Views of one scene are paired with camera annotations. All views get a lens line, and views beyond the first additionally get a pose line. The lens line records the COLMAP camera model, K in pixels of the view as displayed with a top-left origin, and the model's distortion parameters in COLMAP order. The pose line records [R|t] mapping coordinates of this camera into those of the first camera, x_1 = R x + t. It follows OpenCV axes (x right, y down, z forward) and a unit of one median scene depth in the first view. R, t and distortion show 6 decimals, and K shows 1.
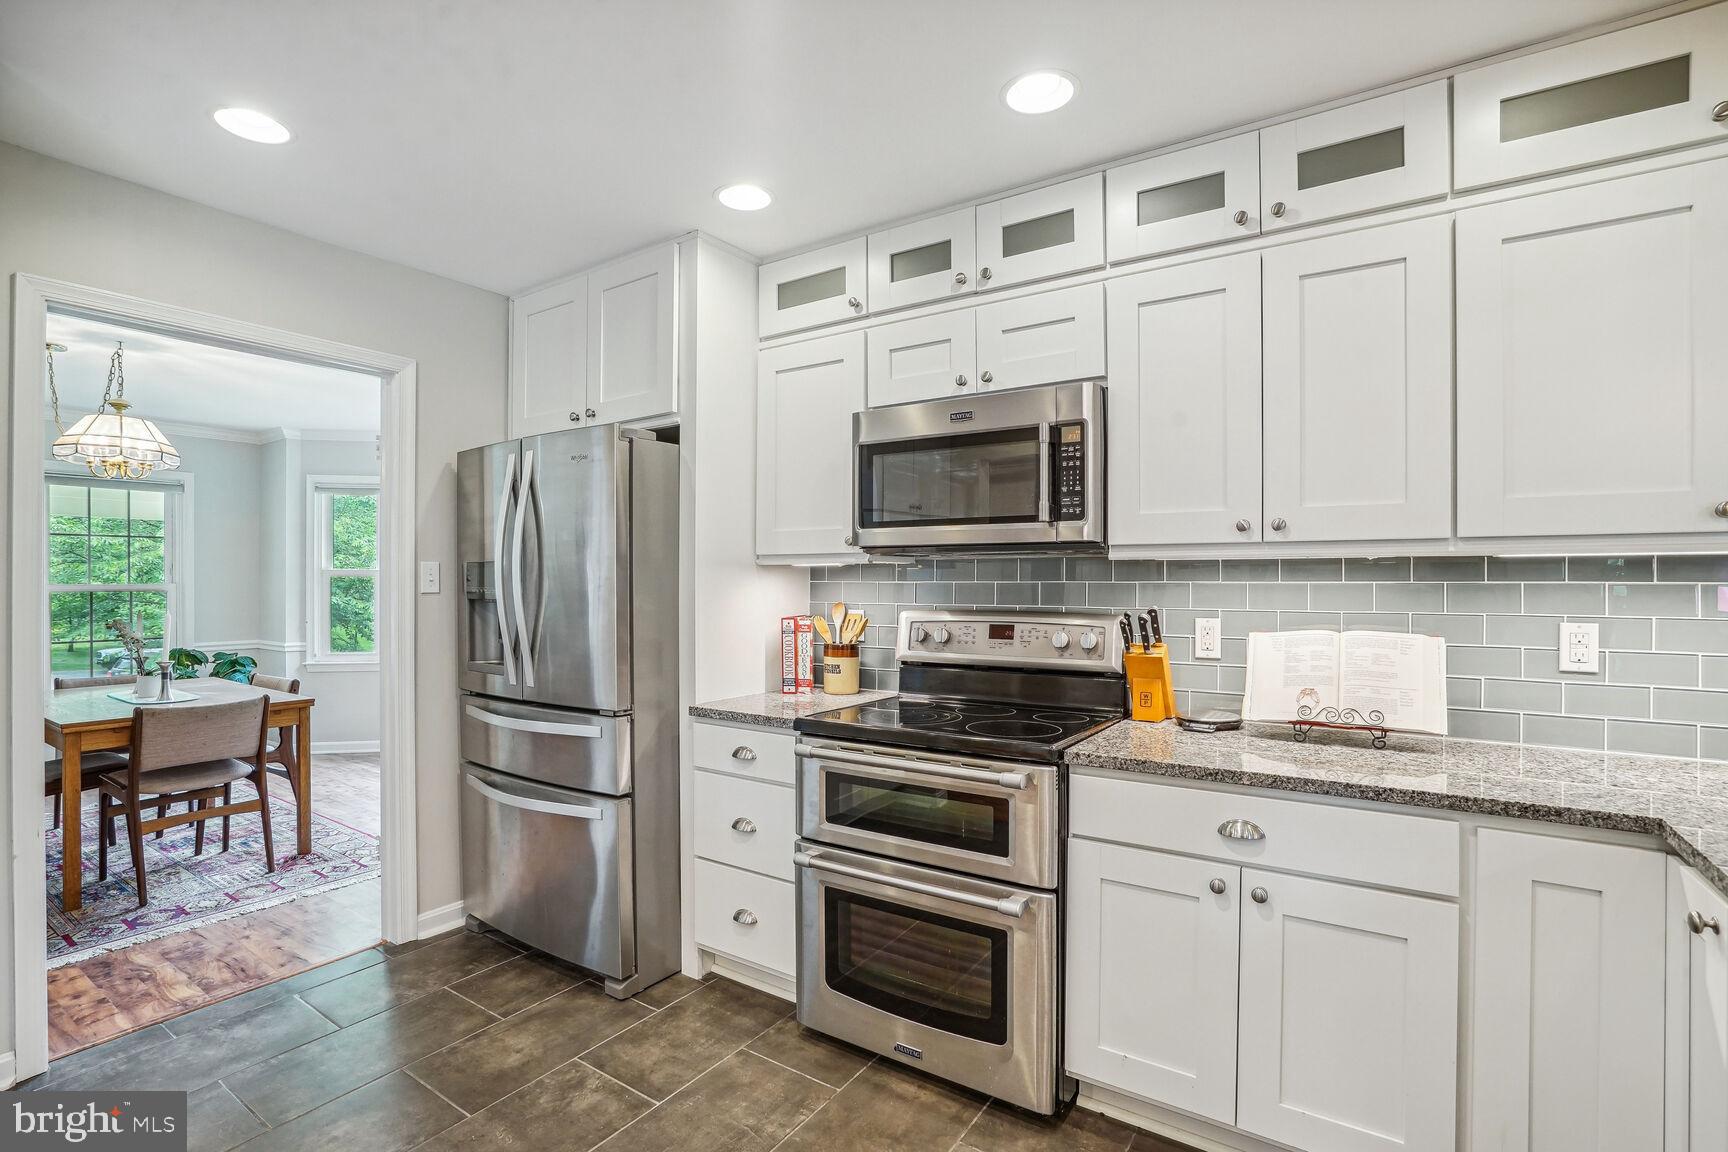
lens RADIAL K [[805.8, 0, 852.9], [0, 805.8, 577.7], [0, 0, 1]] dist [-0.055998, 0.019385]
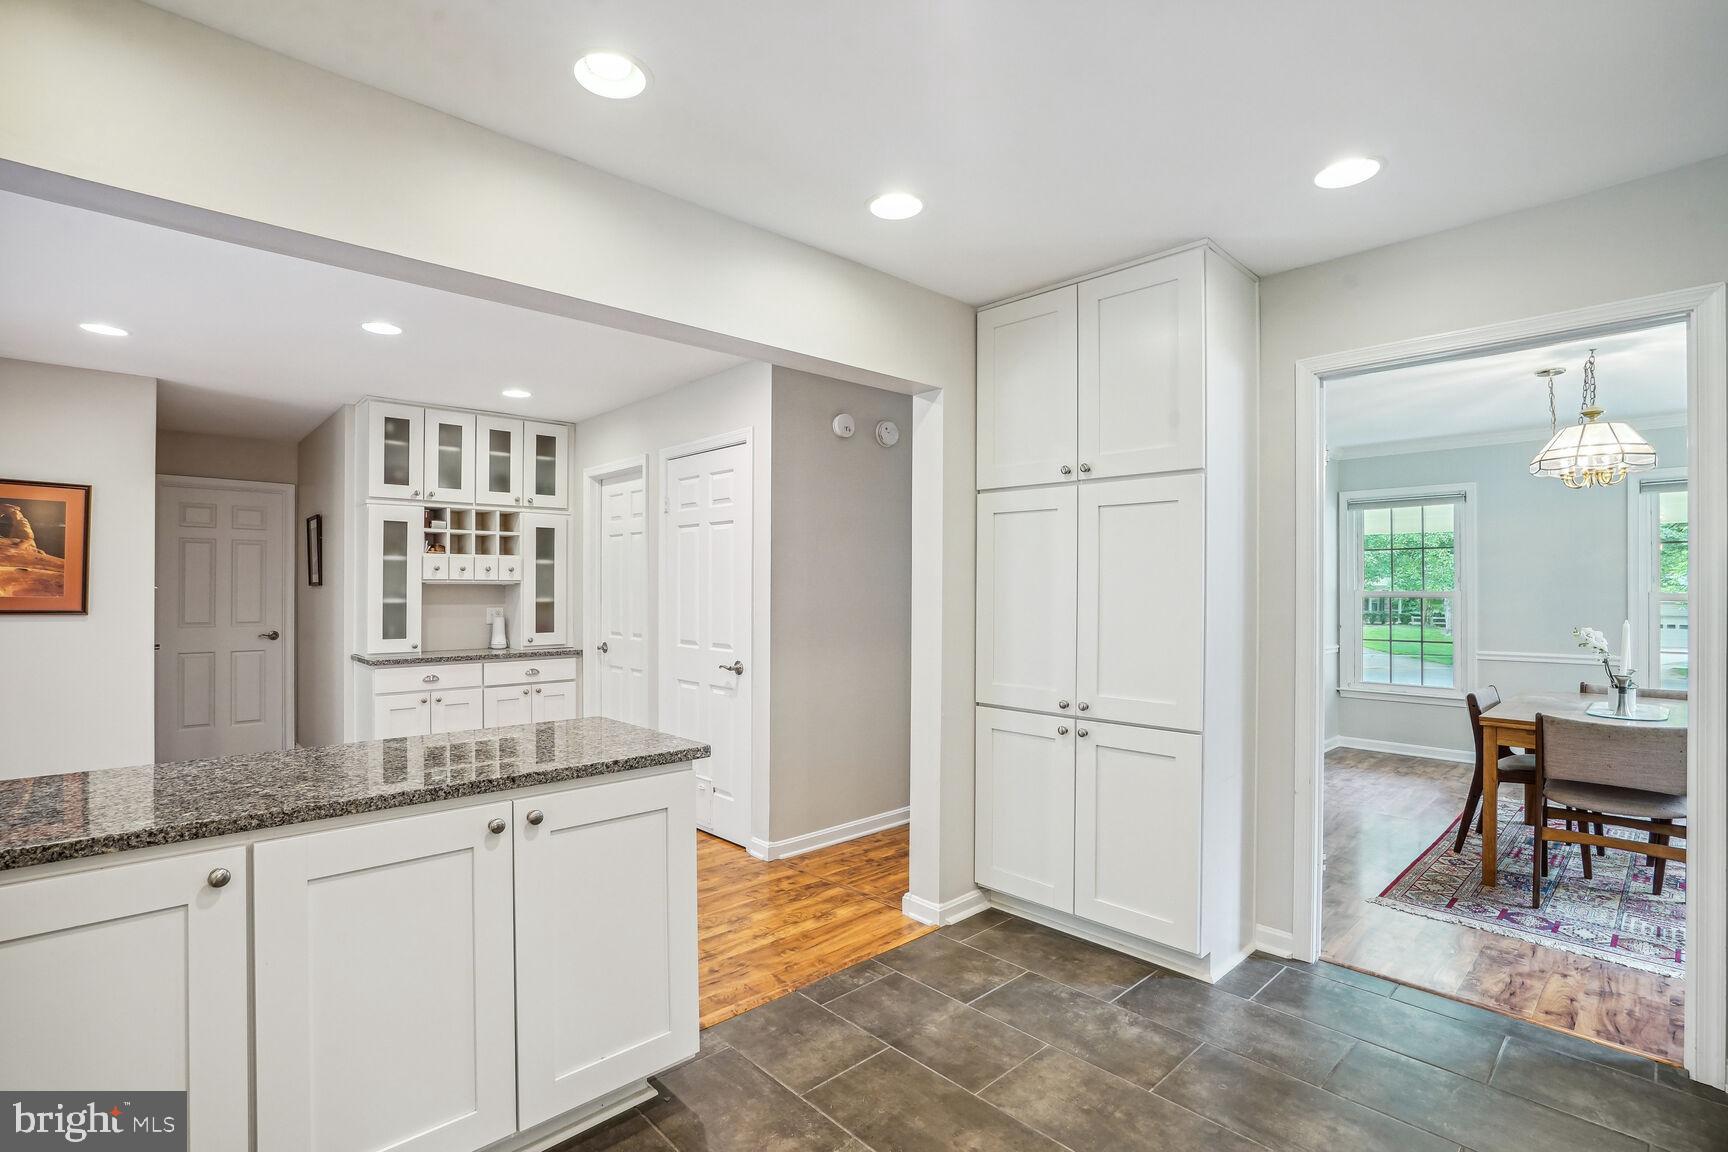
lens RADIAL K [[805.8, 0, 852.9], [0, 805.8, 577.7], [0, 0, 1]] dist [-0.055998, 0.019385]
pose [[-0.226198, -0.012010, -0.974007, 0.354172], [0.002308, 0.999915, -0.012866, -0.000197], [0.974079, -0.005159, -0.226151, 0.440586]]
